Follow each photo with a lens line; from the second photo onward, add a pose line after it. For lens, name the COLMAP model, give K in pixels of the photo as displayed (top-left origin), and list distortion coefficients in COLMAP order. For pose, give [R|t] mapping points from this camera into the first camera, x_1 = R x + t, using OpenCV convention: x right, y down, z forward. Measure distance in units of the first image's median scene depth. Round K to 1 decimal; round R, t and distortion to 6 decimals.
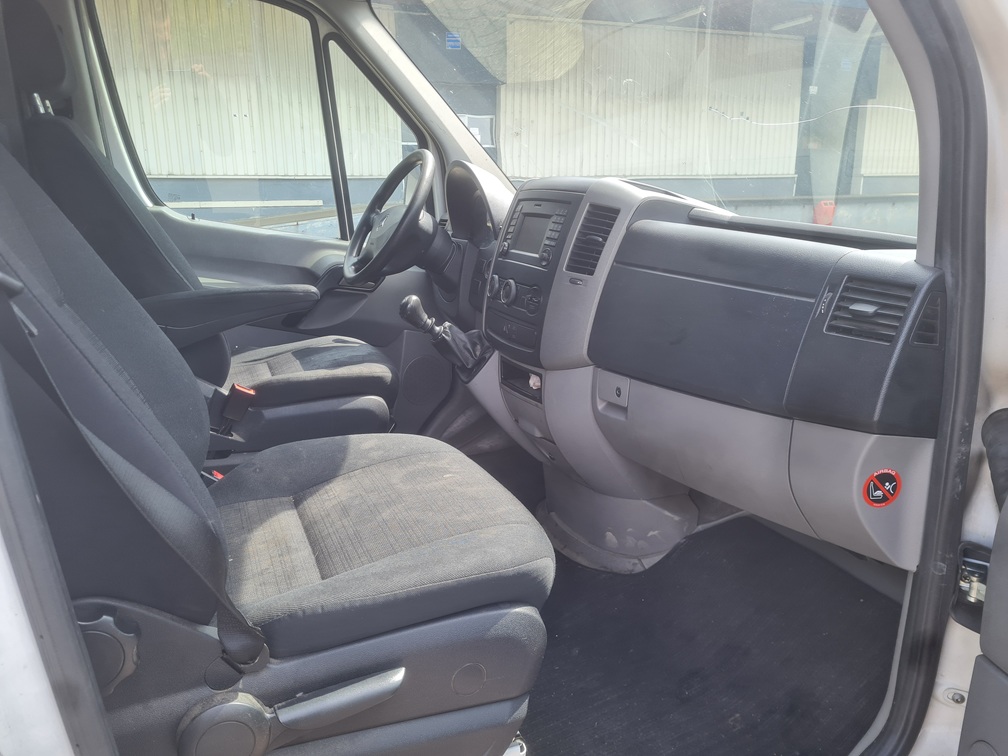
lens RADIAL K [[765.1, 0, 503.0], [0, 765.1, 363.5], [0, 0, 1]] dist [0.031302, 0.001537]
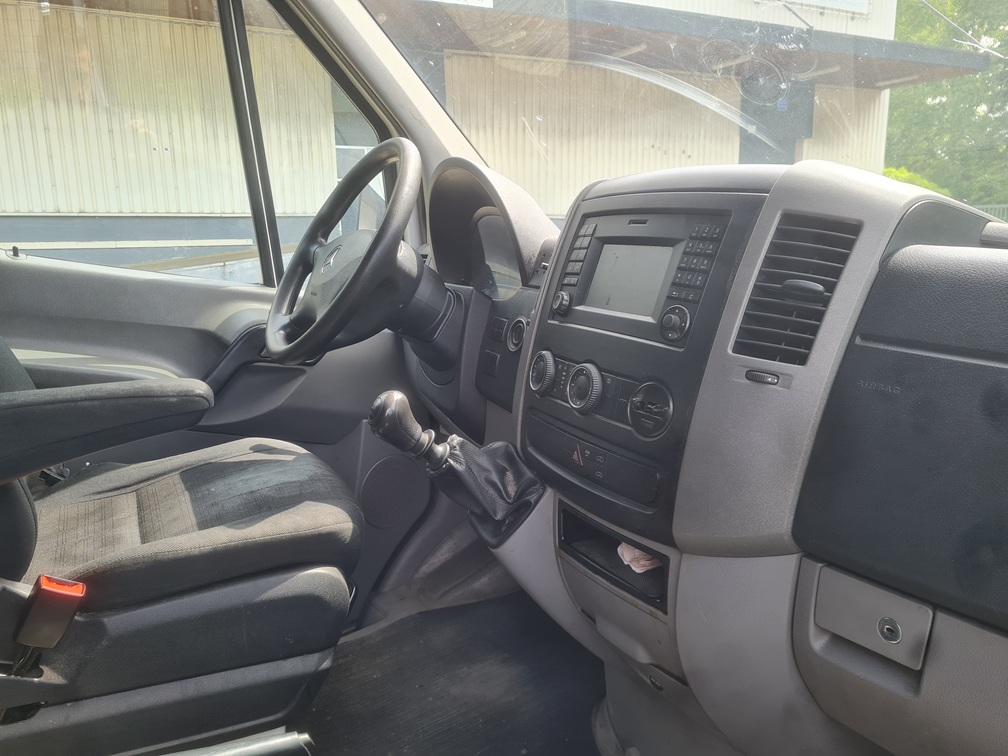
lens RADIAL K [[771.8, 0, 504.0], [0, 771.8, 378.0], [0, 0, 1]] dist [0.027299, -0.003852]
pose [[0.996656, -0.018049, 0.079687, -0.078905], [0.020660, 0.999272, -0.032062, -0.074496], [-0.079051, 0.033601, 0.996304, 0.424844]]
